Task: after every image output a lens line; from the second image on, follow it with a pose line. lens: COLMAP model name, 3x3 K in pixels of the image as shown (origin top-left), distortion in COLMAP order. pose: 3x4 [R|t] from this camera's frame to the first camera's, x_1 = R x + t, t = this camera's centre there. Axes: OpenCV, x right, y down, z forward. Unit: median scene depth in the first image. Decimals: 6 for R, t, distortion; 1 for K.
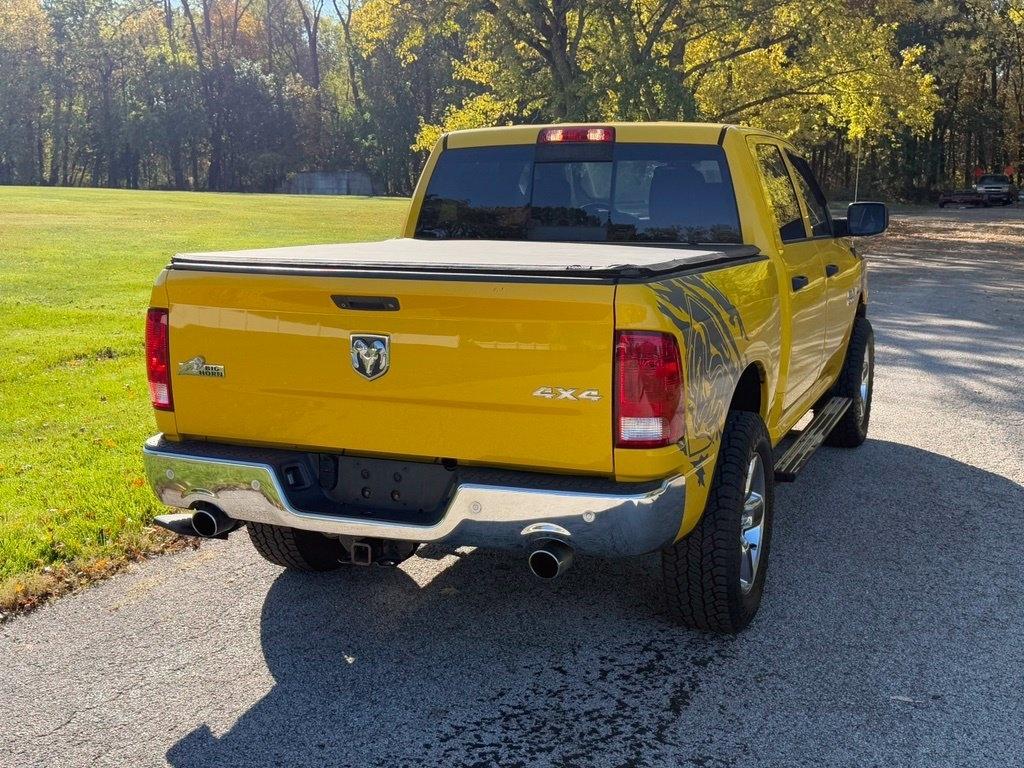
lens RADIAL K [[1195.2, 0, 512.0], [0, 1195.2, 384.0], [0, 0, 1]] dist [0.191873, -0.437325]
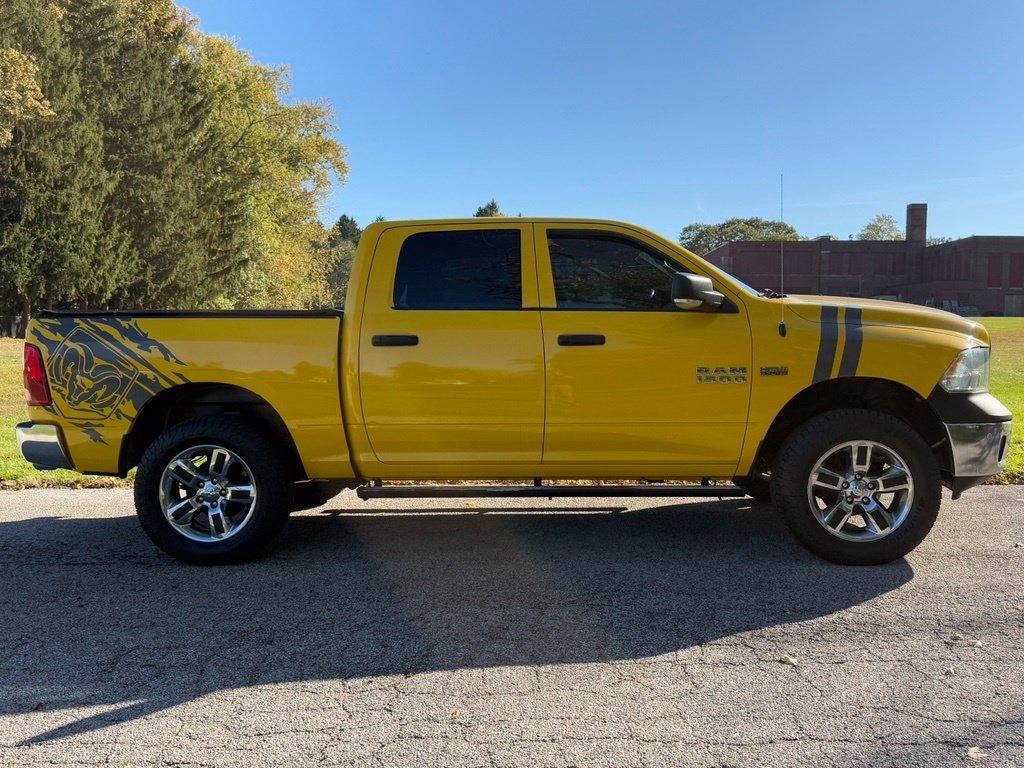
lens RADIAL K [[922.1, 0, 511.0], [0, 922.1, 379.7], [0, 0, 1]] dist [0.170703, -0.380665]
pose [[0.331516, 0.036909, -0.942727, 0.136015], [-0.139140, 0.990221, -0.010161, -0.005937], [0.933133, 0.134540, 0.333410, 0.093423]]
